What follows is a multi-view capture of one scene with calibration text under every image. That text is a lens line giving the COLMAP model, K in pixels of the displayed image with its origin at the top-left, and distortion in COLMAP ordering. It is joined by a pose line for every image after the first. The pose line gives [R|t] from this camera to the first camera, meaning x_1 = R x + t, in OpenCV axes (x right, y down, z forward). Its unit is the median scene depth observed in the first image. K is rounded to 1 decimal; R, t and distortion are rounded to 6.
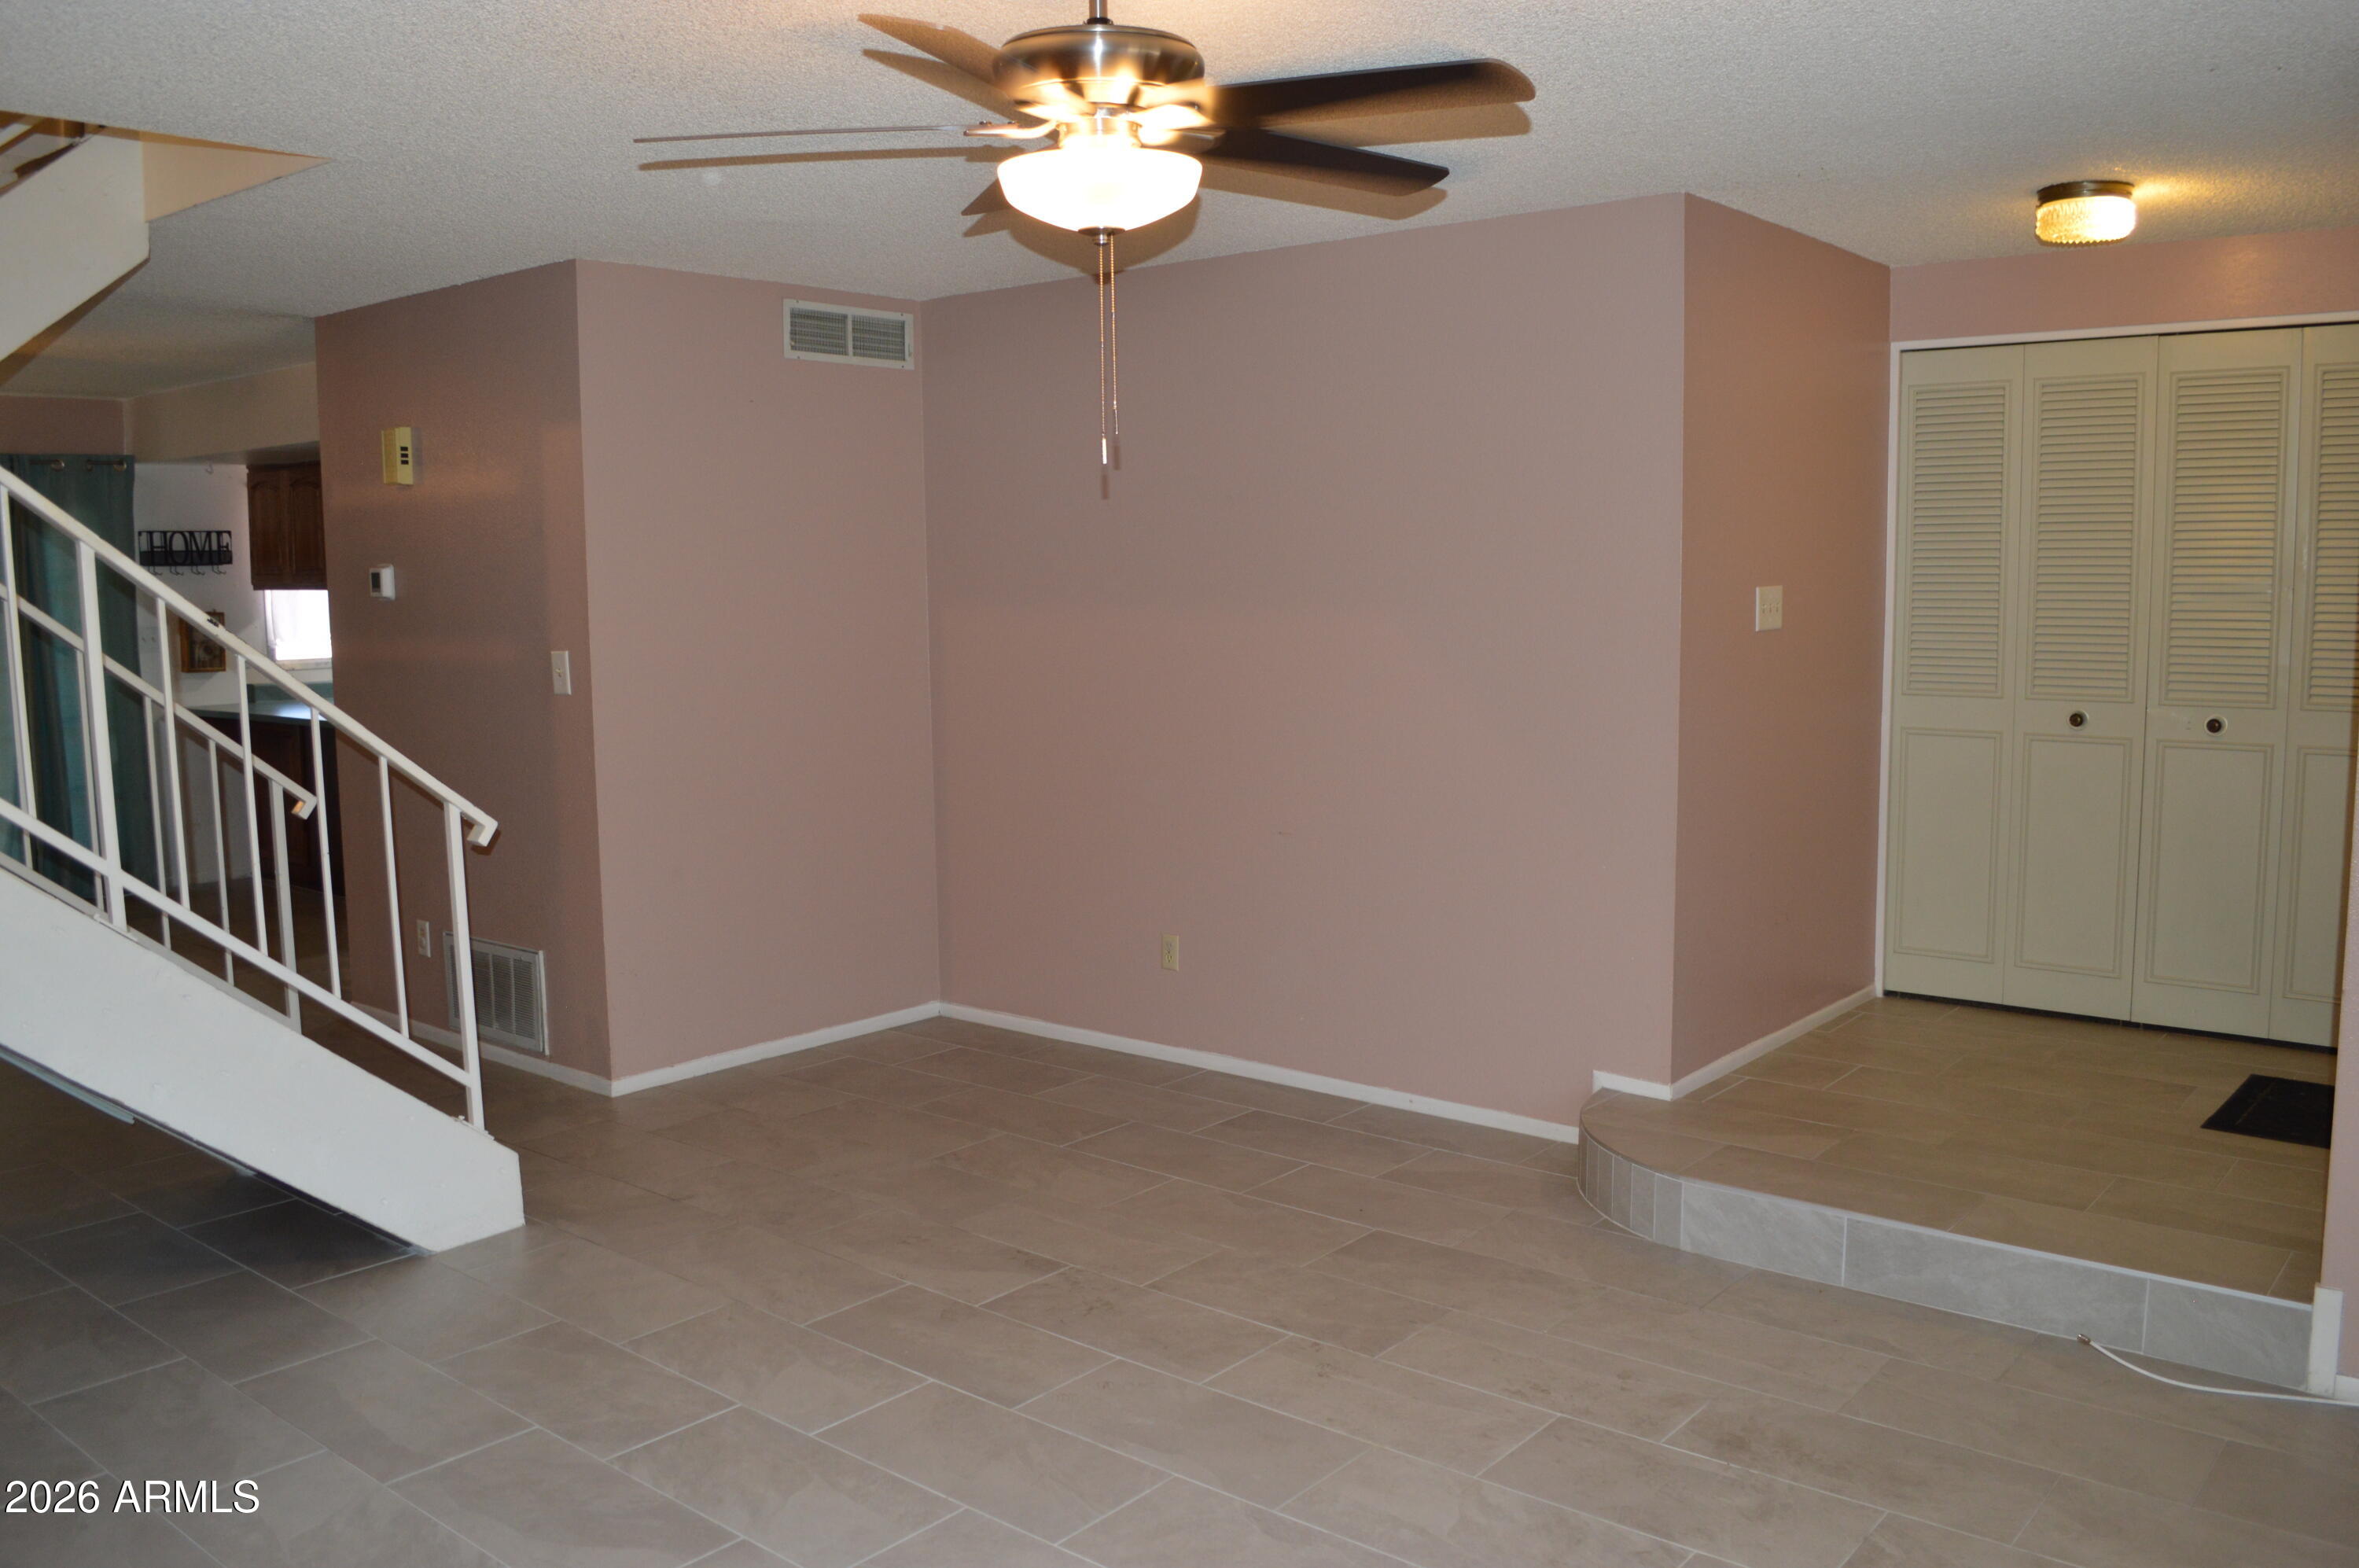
lens RADIAL K [[1913.0, 0, 1176.3], [0, 1913.0, 779.2], [0, 0, 1]] dist [-0.085711, 0.017917]
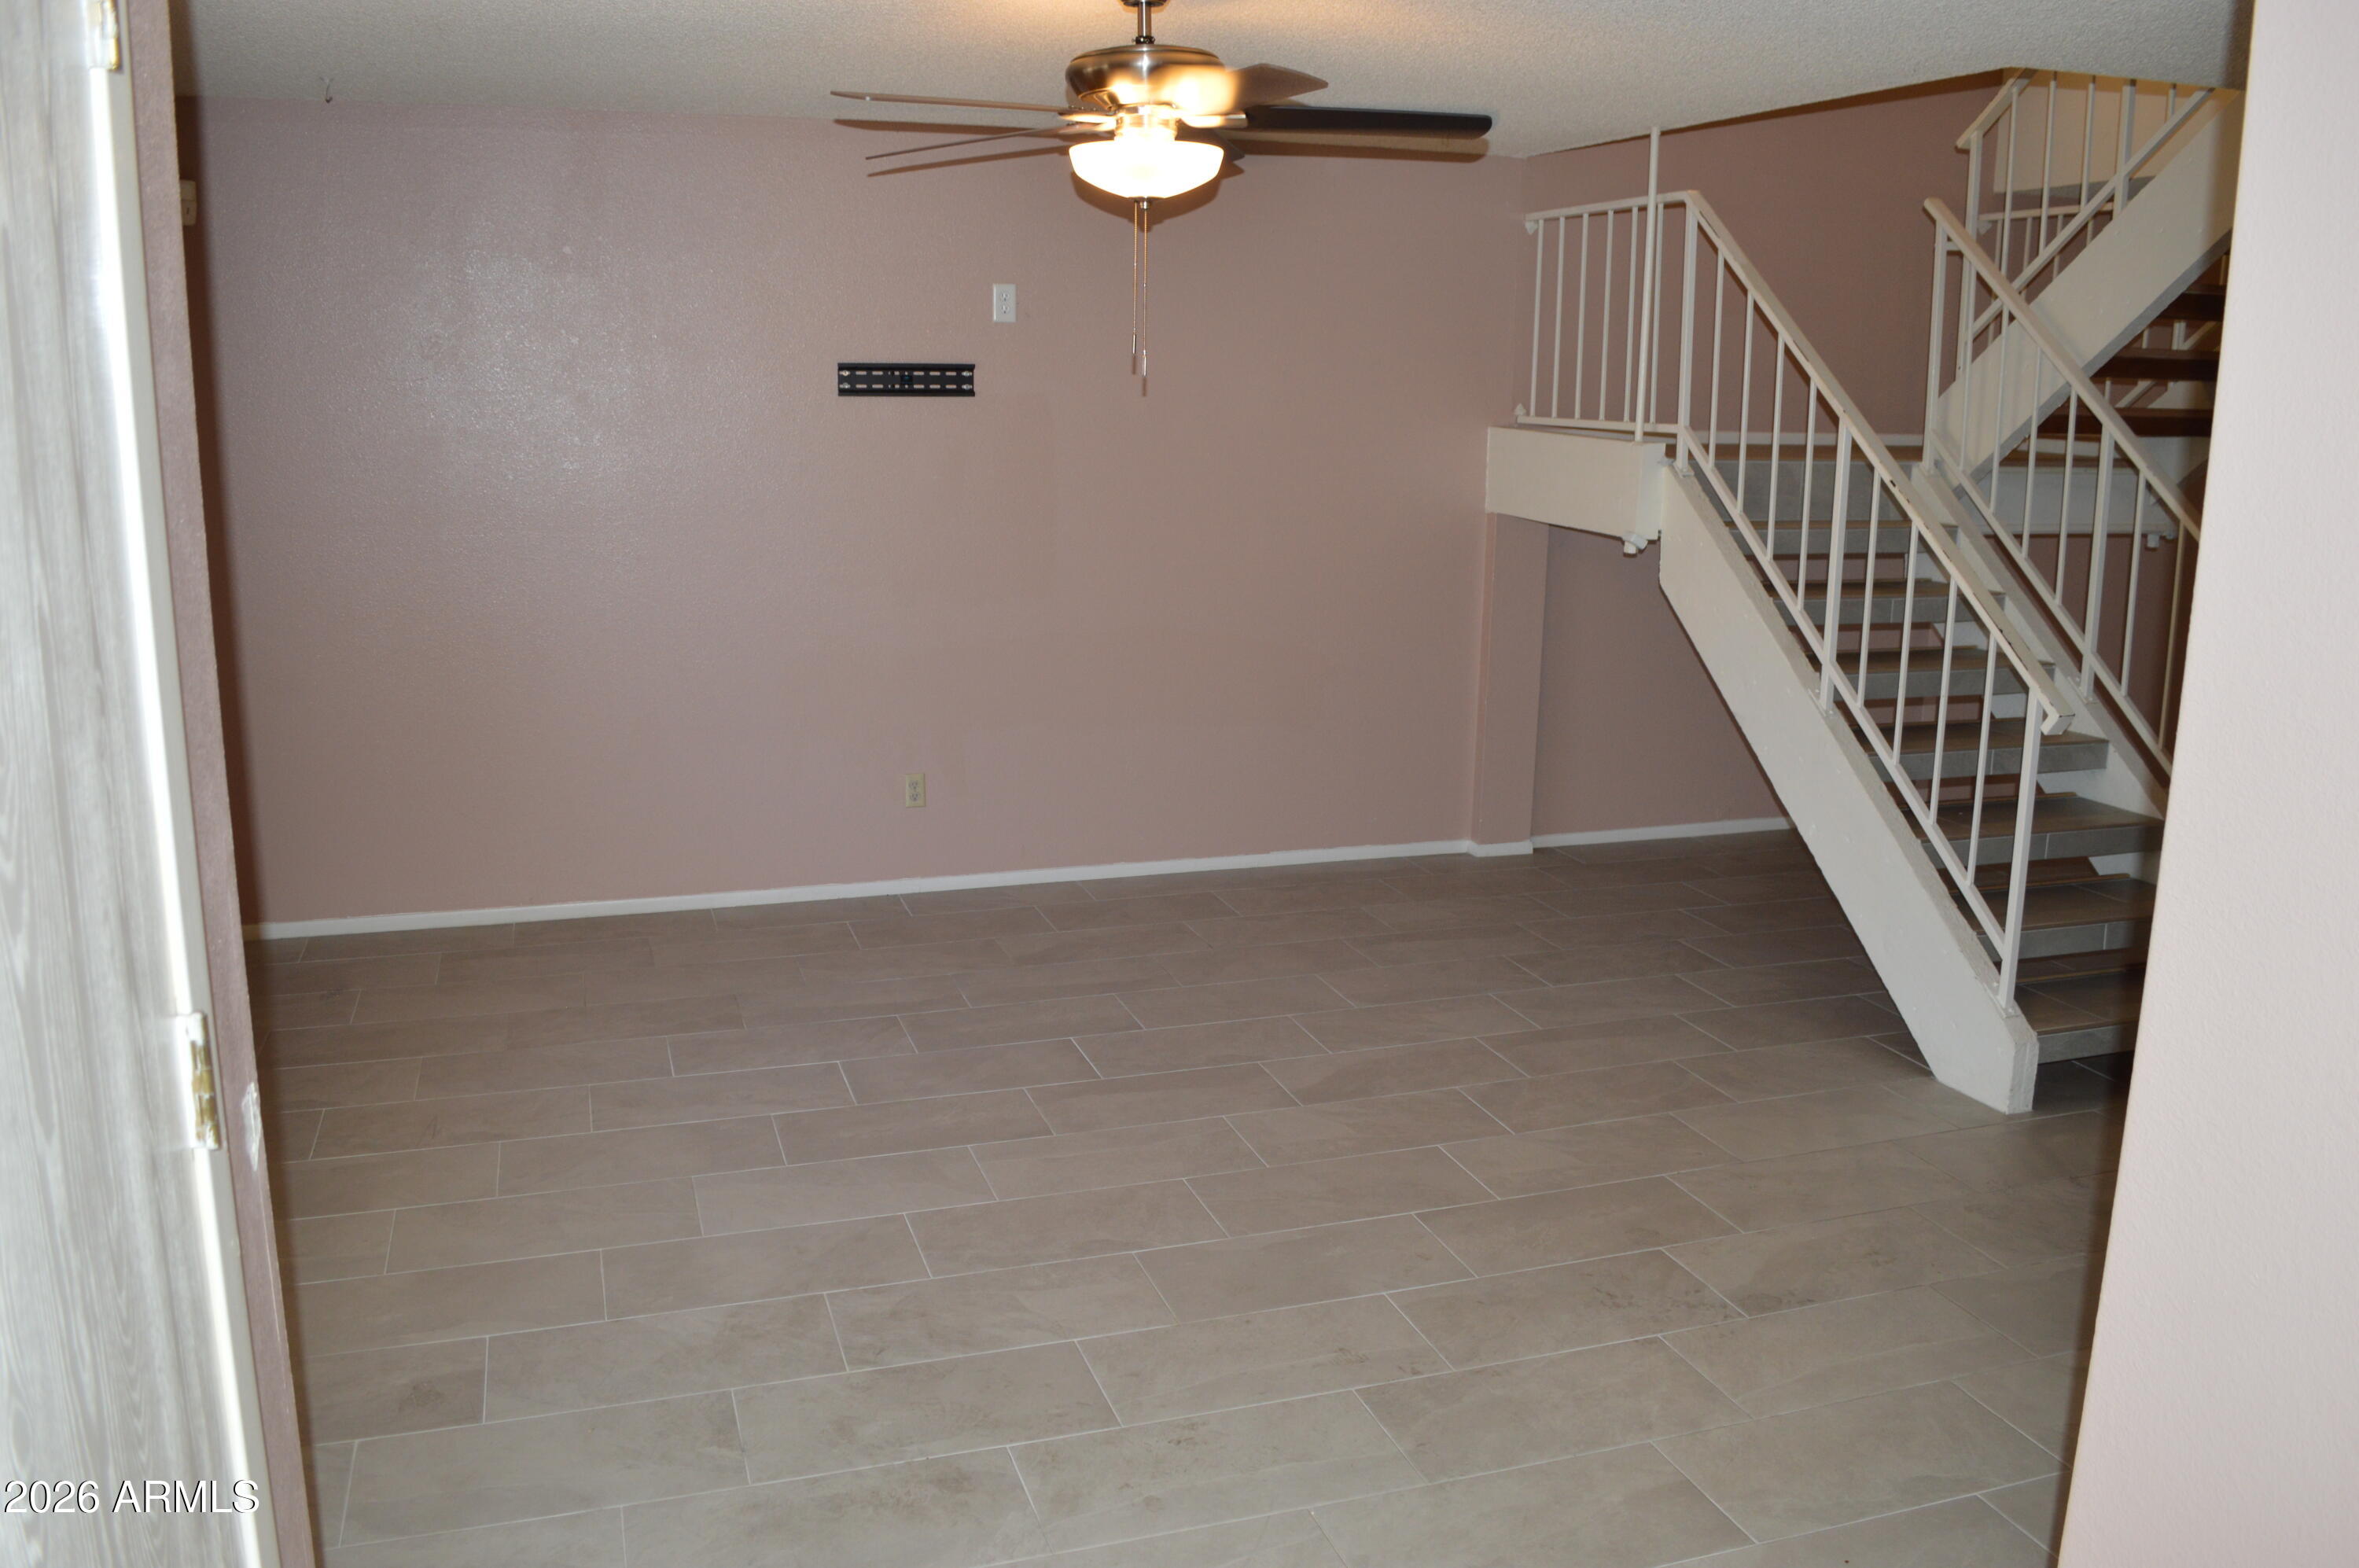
lens RADIAL K [[1913.0, 0, 1176.2], [0, 1913.0, 786.8], [0, 0, 1]] dist [-0.085711, 0.017917]
pose [[-0.536675, 0.182066, -0.823913, 0.989667], [-0.103532, 0.954857, 0.278440, -0.234848], [0.837414, 0.234733, -0.493598, 1.573417]]
